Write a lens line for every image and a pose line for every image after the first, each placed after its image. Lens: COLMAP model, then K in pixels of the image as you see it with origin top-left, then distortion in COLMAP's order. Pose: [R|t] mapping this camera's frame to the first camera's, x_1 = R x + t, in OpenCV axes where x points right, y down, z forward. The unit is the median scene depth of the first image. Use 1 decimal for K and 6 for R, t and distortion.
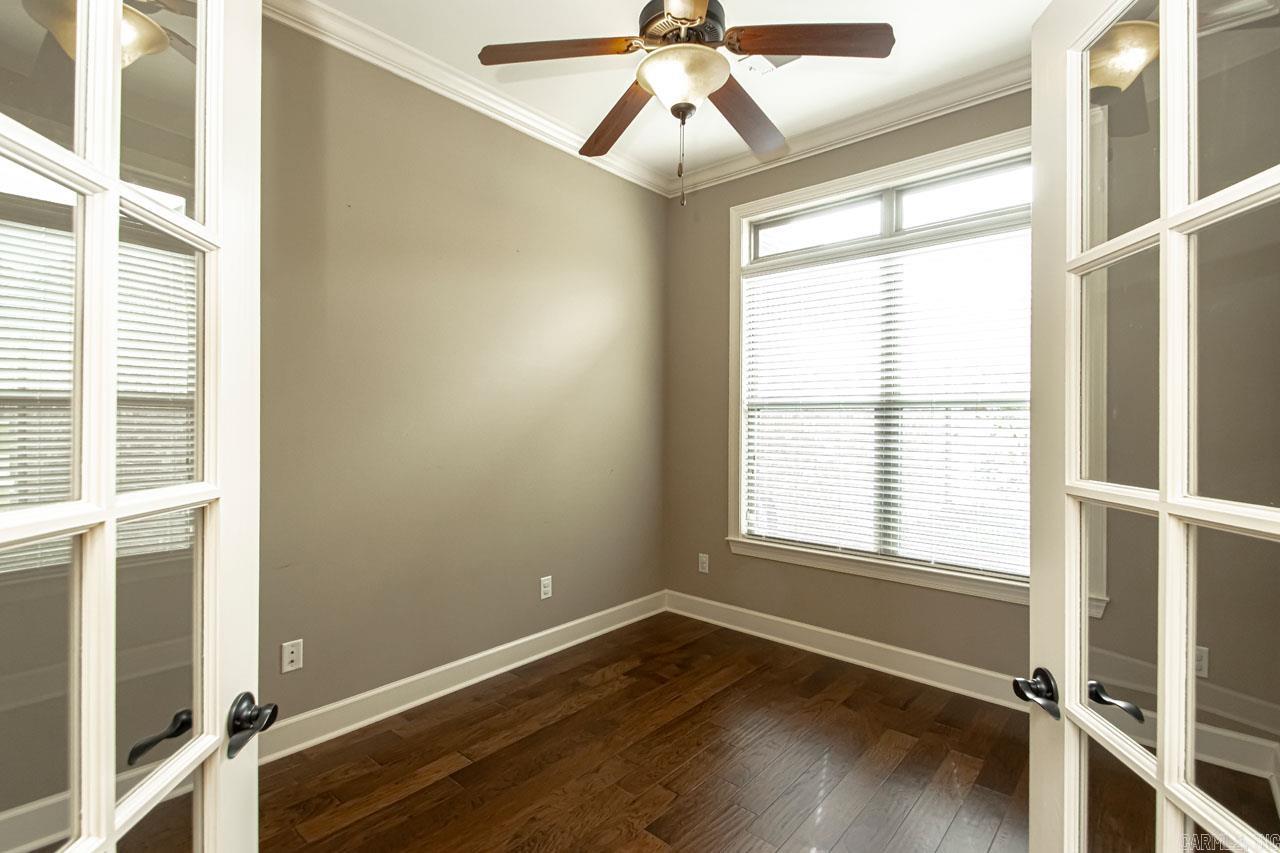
lens RADIAL K [[585.3, 0, 649.9], [0, 585.3, 424.6], [0, 0, 1]] dist [0.001543, -0.012922]
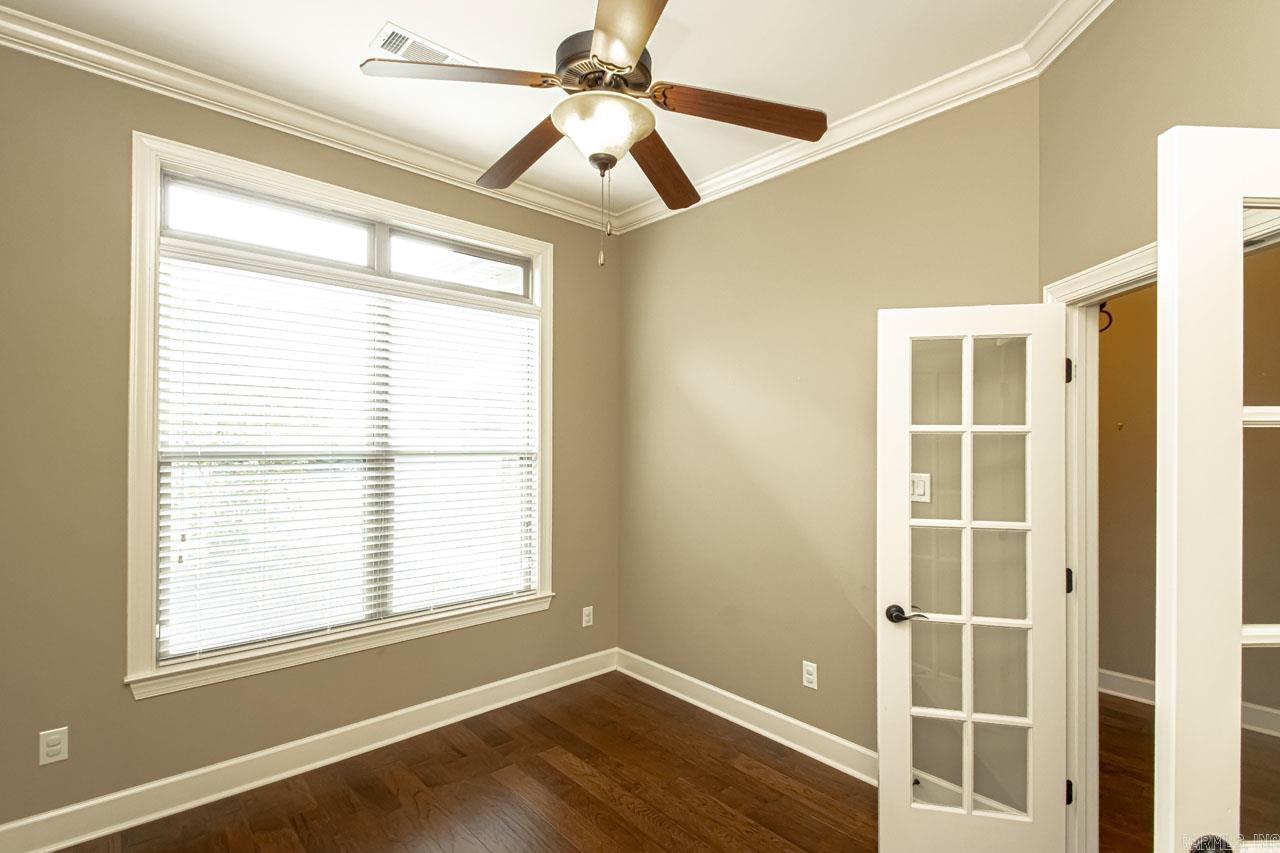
lens RADIAL K [[575.4, 0, 635.1], [0, 575.4, 445.4], [0, 0, 1]] dist [0.000235, -0.011524]
pose [[0.121489, -0.008339, 0.992558, -0.447061], [0.002409, 0.999964, 0.008106, -0.056360], [-0.992590, 0.001406, 0.121505, 0.488275]]
